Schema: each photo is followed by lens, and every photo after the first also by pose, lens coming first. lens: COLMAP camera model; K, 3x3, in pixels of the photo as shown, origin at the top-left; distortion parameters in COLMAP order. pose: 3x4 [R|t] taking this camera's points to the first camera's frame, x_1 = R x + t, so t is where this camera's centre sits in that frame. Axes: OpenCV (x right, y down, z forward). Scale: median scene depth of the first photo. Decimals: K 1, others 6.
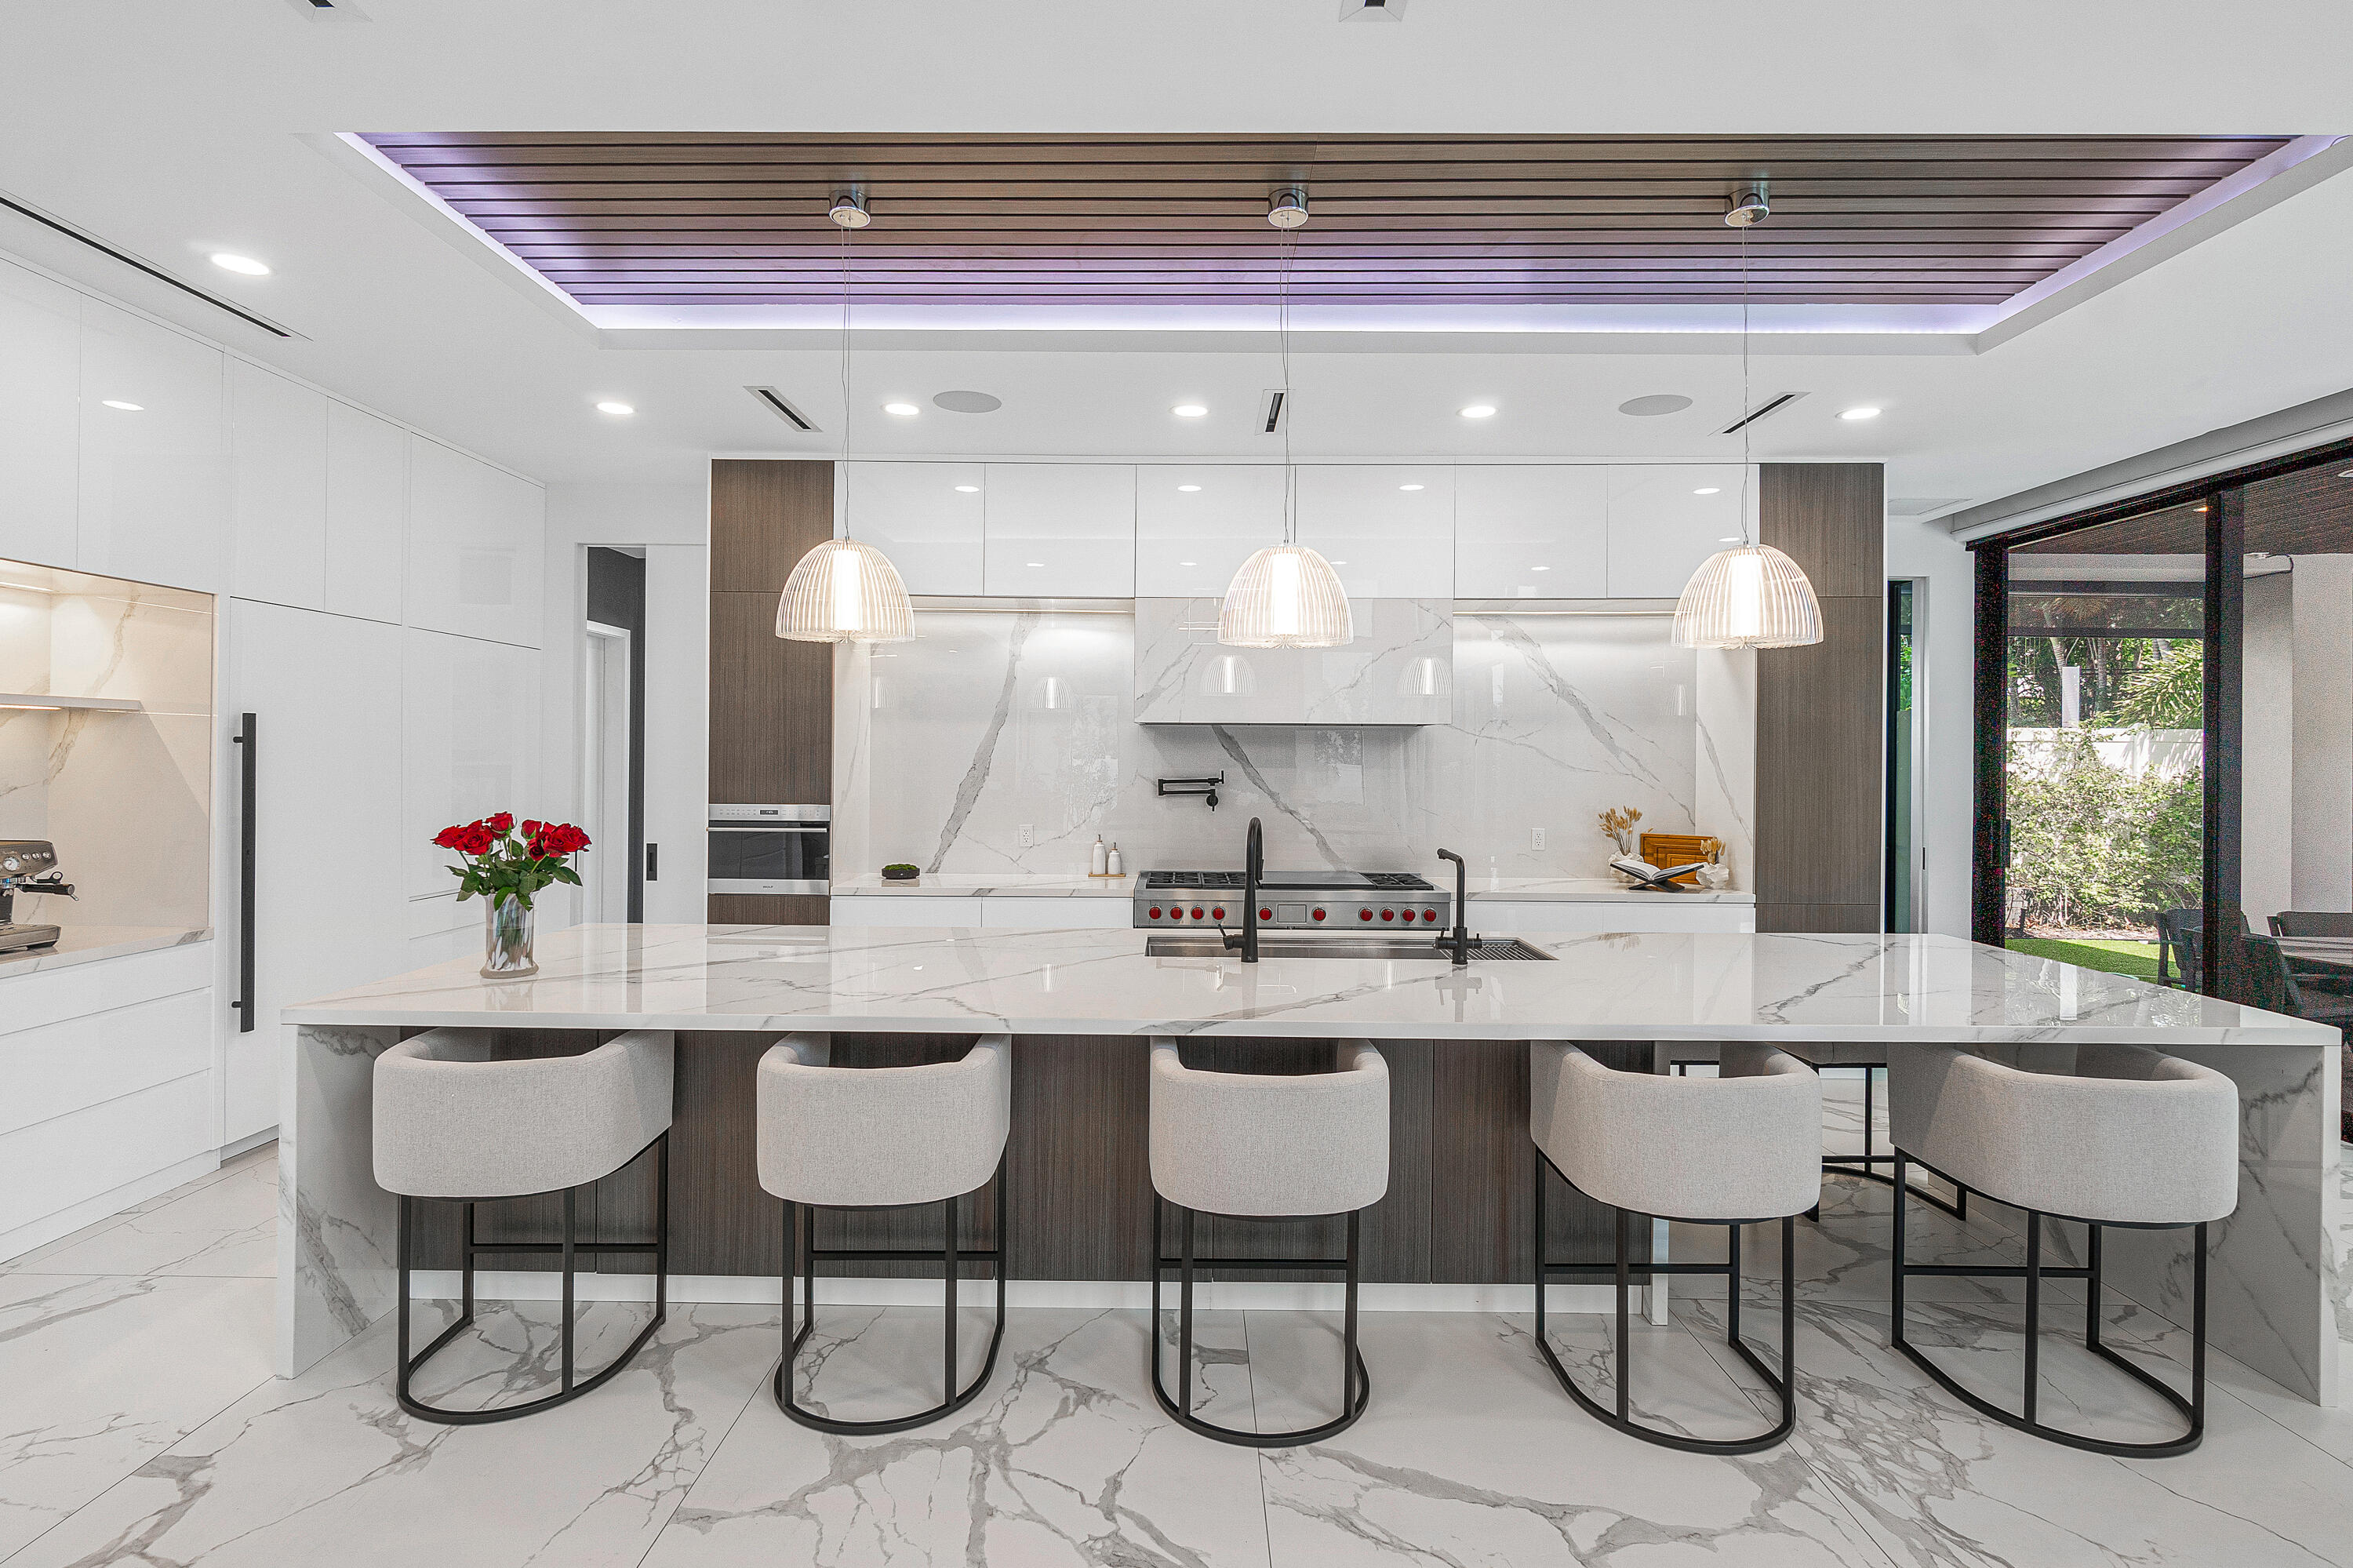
lens RADIAL K [[1118.5, 0, 1167.7], [0, 1118.5, 729.5], [0, 0, 1]] dist [-0.003494, 0.000817]
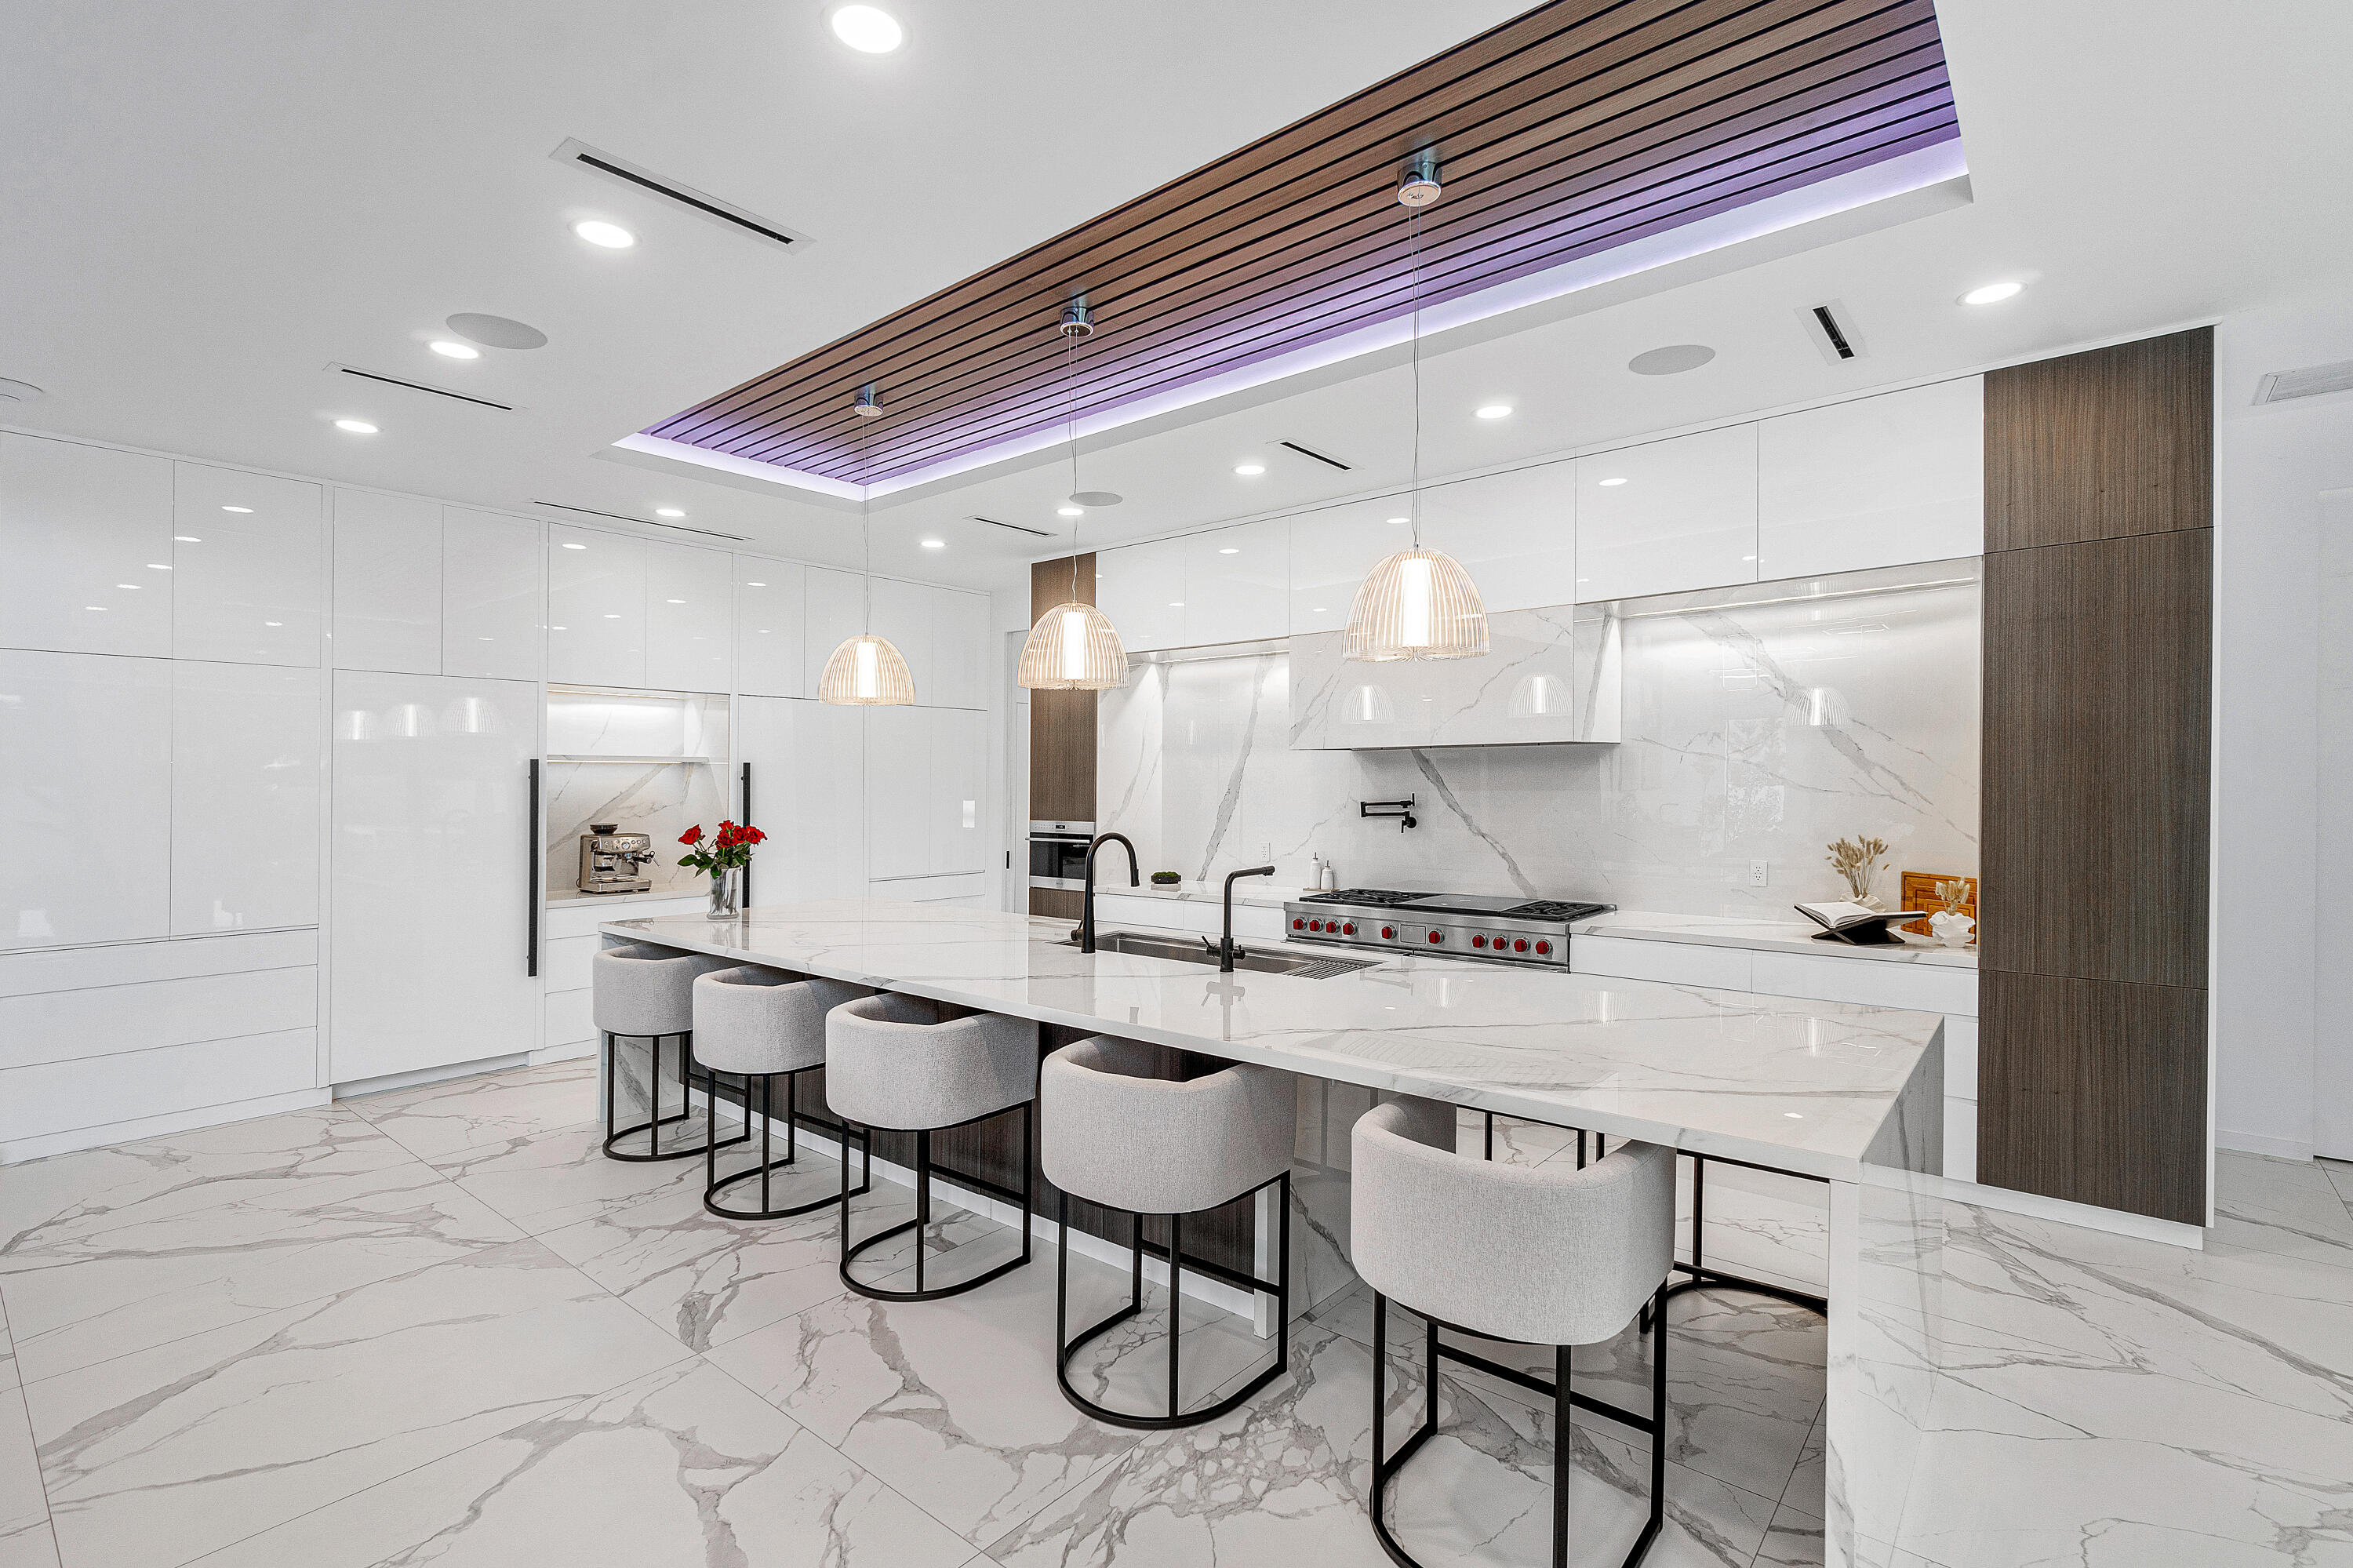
lens RADIAL K [[1090.6, 0, 1175.3], [0, 1090.6, 742.7], [0, 0, 1]] dist [0.005053, -0.000004]
pose [[0.770273, -0.035213, -0.636742, 0.585171], [0.026455, 0.999379, -0.023265, 0.009148], [0.637166, 0.001076, 0.770726, 0.106274]]
